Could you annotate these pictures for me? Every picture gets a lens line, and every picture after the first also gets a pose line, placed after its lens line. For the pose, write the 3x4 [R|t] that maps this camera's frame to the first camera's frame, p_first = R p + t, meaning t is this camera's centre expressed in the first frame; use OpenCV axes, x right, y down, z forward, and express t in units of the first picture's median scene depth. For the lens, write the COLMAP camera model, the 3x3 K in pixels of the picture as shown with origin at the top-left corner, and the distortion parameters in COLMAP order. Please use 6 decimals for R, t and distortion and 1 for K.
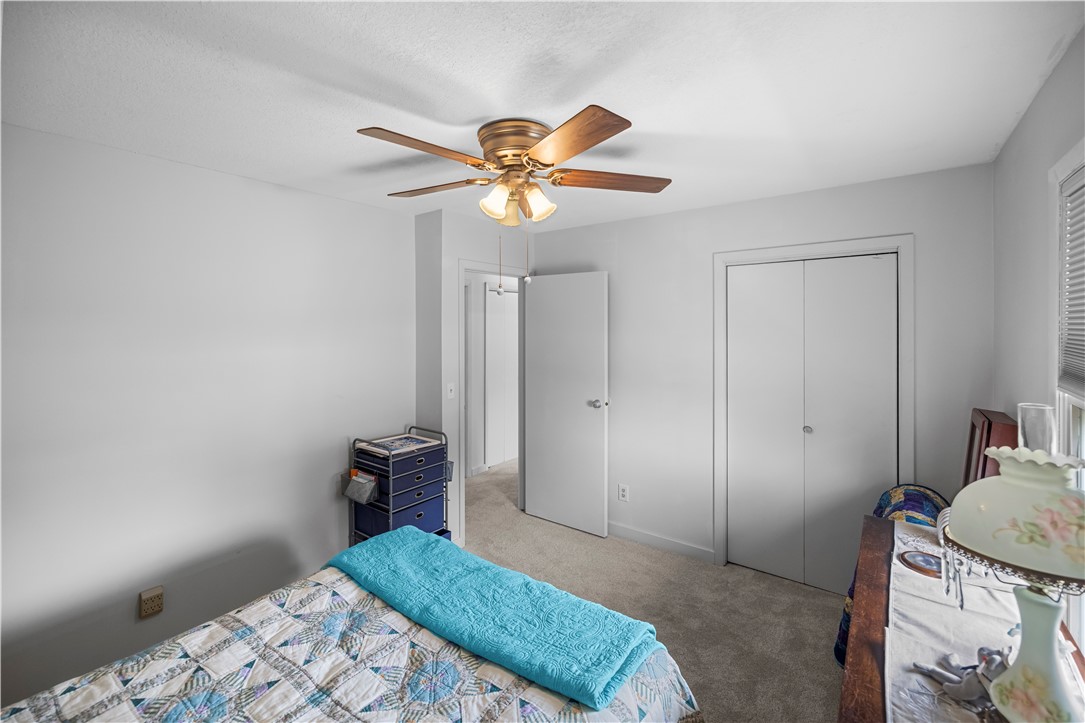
lens RADIAL K [[463.7, 0, 538.0], [0, 463.7, 345.0], [0, 0, 1]] dist [-0.000413, 0.000019]
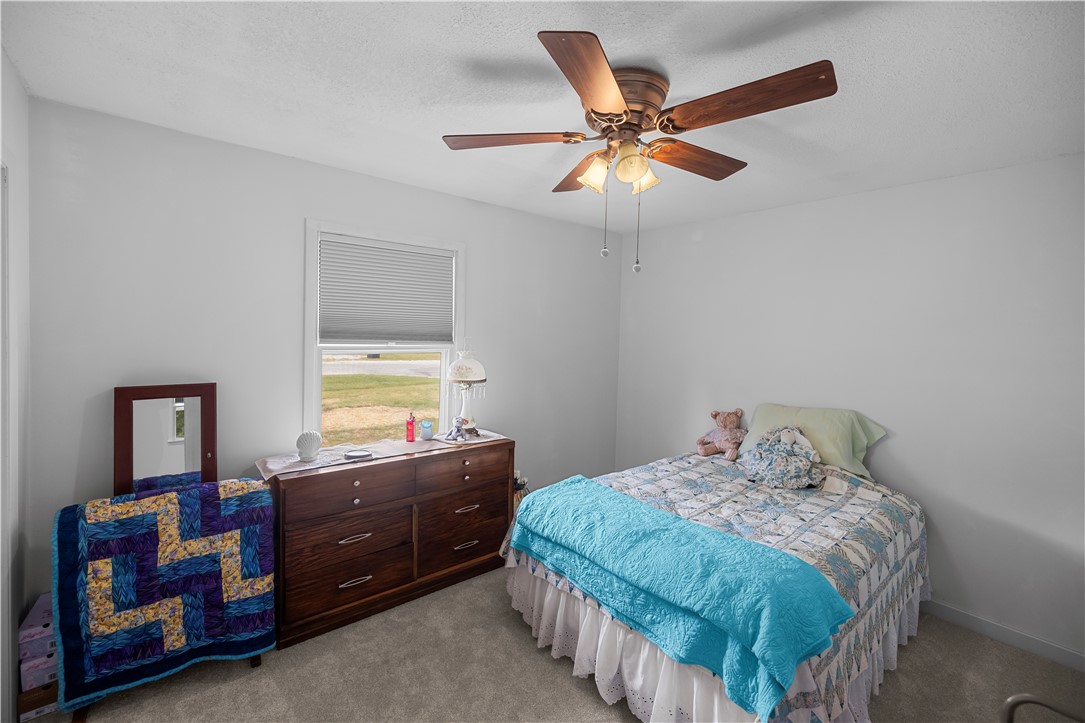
lens RADIAL K [[463.7, 0, 538.0], [0, 463.7, 345.0], [0, 0, 1]] dist [-0.000413, 0.000019]
pose [[-0.967620, -0.032047, 0.250369, -0.196790], [-0.025540, 0.999247, 0.029200, 0.038894], [-0.251117, 0.021860, -0.967710, 2.790773]]
